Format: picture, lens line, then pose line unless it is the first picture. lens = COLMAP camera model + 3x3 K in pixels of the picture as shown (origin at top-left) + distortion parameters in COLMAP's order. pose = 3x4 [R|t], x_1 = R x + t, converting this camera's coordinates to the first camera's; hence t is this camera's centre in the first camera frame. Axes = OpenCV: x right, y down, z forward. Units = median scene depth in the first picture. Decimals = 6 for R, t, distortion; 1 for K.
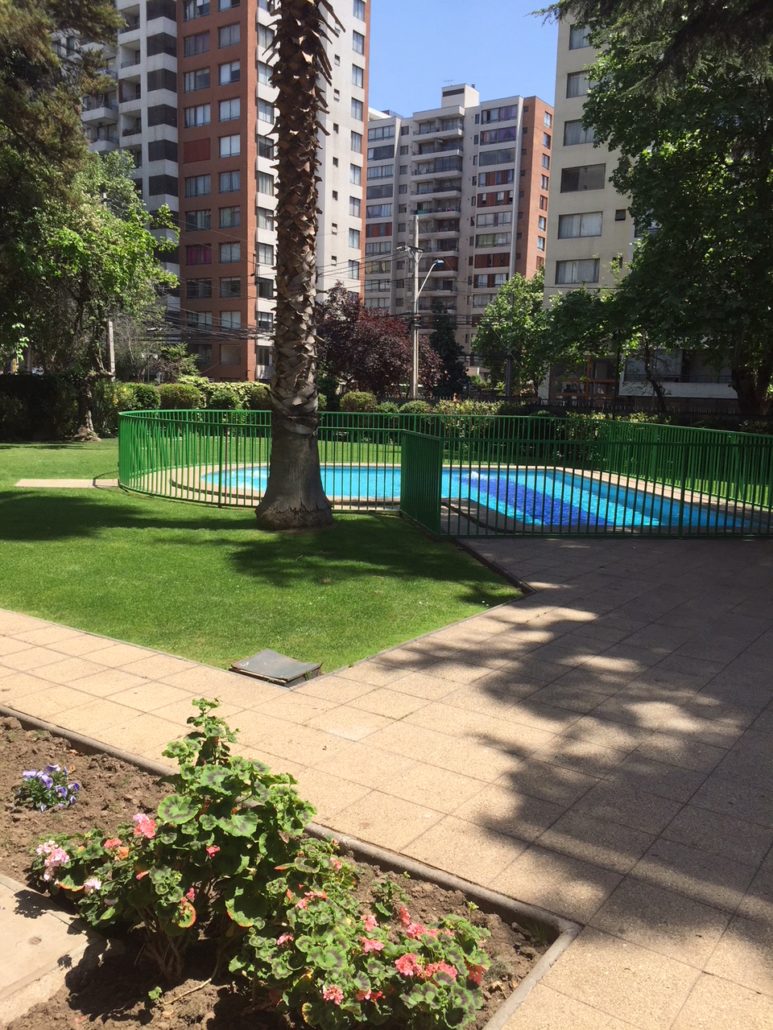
lens RADIAL K [[887.7, 0, 383.8], [0, 887.7, 518.5], [0, 0, 1]] dist [0.075657, -0.017947]
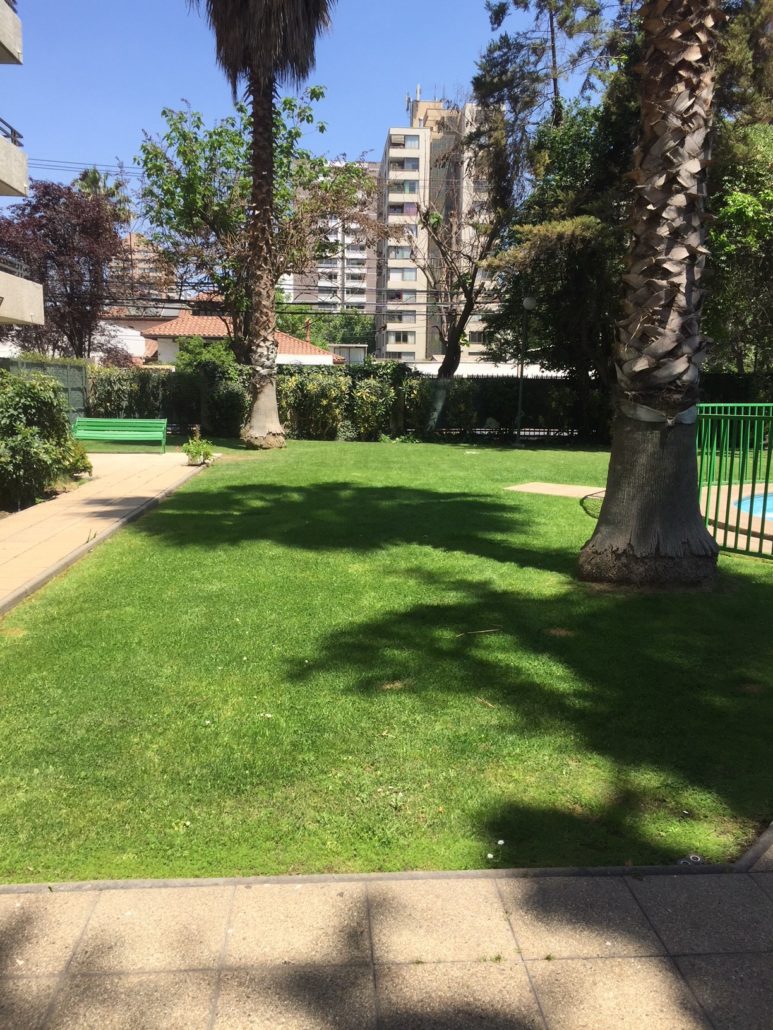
lens RADIAL K [[887.7, 0, 386.1], [0, 887.7, 510.9], [0, 0, 1]] dist [0.075657, -0.017947]
pose [[0.611673, 0.083497, -0.786692, 0.266245], [-0.101363, 0.994490, 0.026740, -0.036688], [0.784590, 0.063386, 0.616766, 0.522588]]
